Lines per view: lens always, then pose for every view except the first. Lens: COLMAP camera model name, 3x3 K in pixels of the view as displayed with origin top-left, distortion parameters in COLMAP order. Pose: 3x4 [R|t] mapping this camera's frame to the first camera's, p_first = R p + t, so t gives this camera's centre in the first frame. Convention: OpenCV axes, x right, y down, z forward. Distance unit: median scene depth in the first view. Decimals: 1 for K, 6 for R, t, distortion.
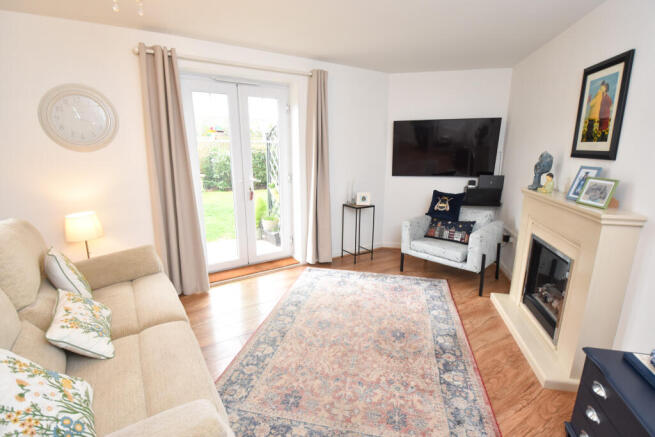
lens RADIAL K [[324.9, 0, 327.5], [0, 324.9, 218.5], [0, 0, 1]] dist [0.001894, -0.018392]
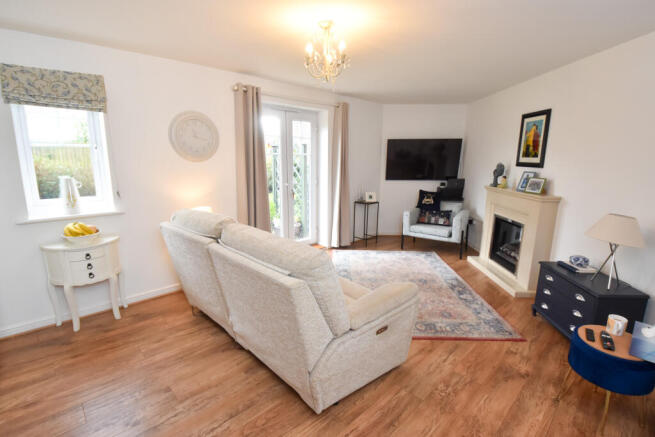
lens RADIAL K [[324.9, 0, 327.5], [0, 324.9, 218.5], [0, 0, 1]] dist [0.001894, -0.018392]
pose [[0.979759, -0.031400, 0.197704, -0.397190], [0.036162, 0.999135, -0.020521, 0.058317], [-0.196889, 0.027255, 0.980047, -0.324409]]
